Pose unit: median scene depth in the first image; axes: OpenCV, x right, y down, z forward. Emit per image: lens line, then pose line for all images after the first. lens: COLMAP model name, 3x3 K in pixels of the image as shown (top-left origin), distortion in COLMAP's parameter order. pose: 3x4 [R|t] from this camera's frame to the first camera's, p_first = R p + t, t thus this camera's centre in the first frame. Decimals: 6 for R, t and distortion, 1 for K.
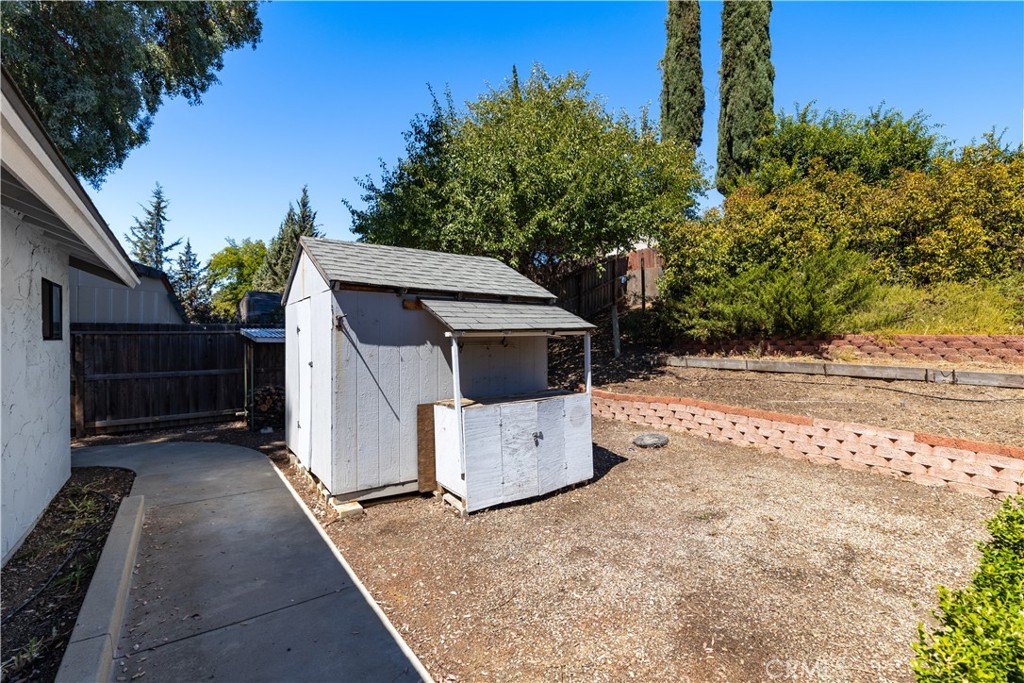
lens RADIAL K [[462.4, 0, 516.5], [0, 462.4, 336.2], [0, 0, 1]] dist [0.009535, -0.001733]
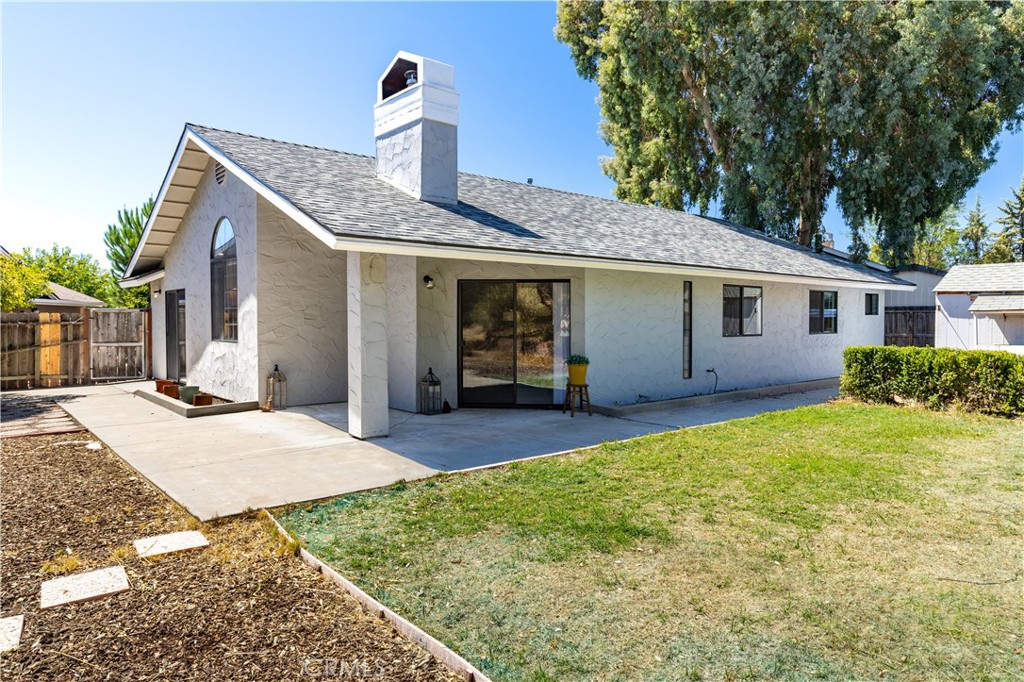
lens RADIAL K [[642.2, 0, 507.6], [0, 642.2, 324.4], [0, 0, 1]] dist [0.015926, -0.008683]
pose [[0.070093, 0.014059, -0.997441, 1.333370], [0.003896, 0.999889, 0.014367, -0.000213], [0.997533, -0.004894, 0.070031, -0.705185]]
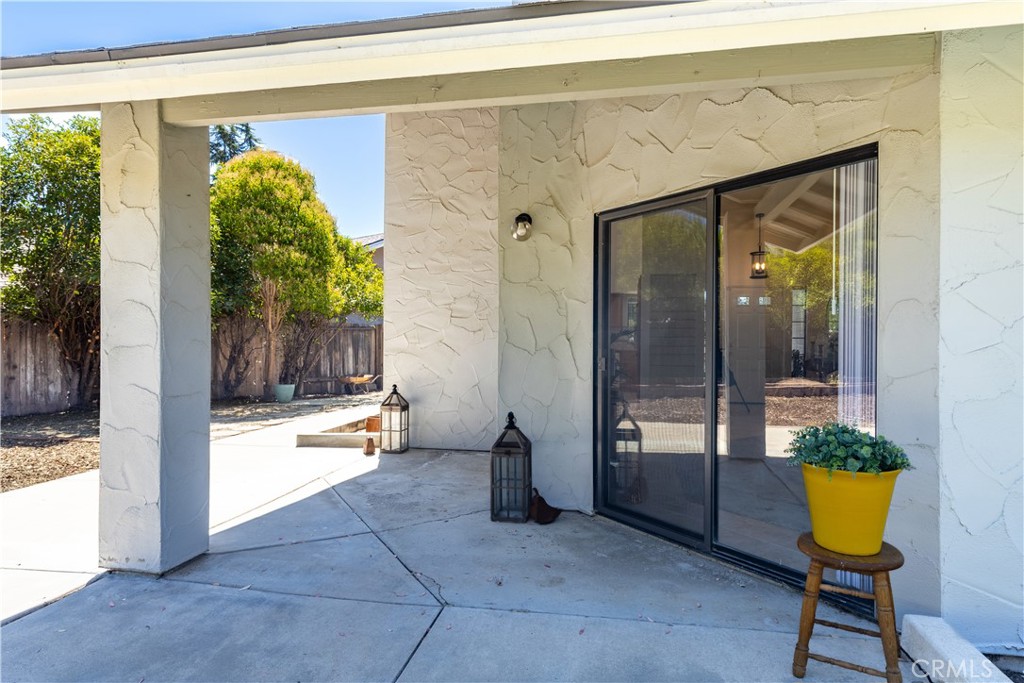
lens RADIAL K [[570.7, 0, 528.2], [0, 570.7, 336.7], [0, 0, 1]] dist [0.008378, -0.005481]
pose [[-0.714226, -0.000937, -0.699915, 0.520518], [-0.000439, 1.000000, -0.000890, 0.030054], [0.699915, -0.000328, -0.714226, -0.436127]]
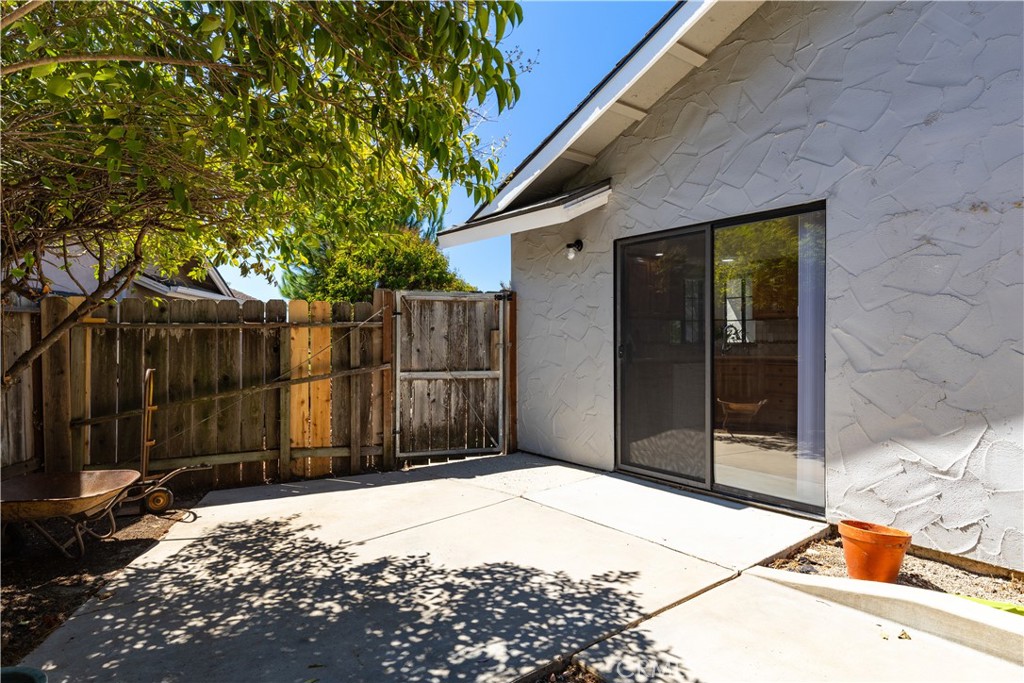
lens RADIAL K [[570.7, 0, 511.8], [0, 570.7, 339.2], [0, 0, 1]] dist [0.008378, -0.005481]
pose [[0.008540, 0.006826, -0.999940, 0.172671], [0.003012, 0.999972, 0.006852, 0.029189], [0.999959, -0.003071, 0.008519, -1.581147]]
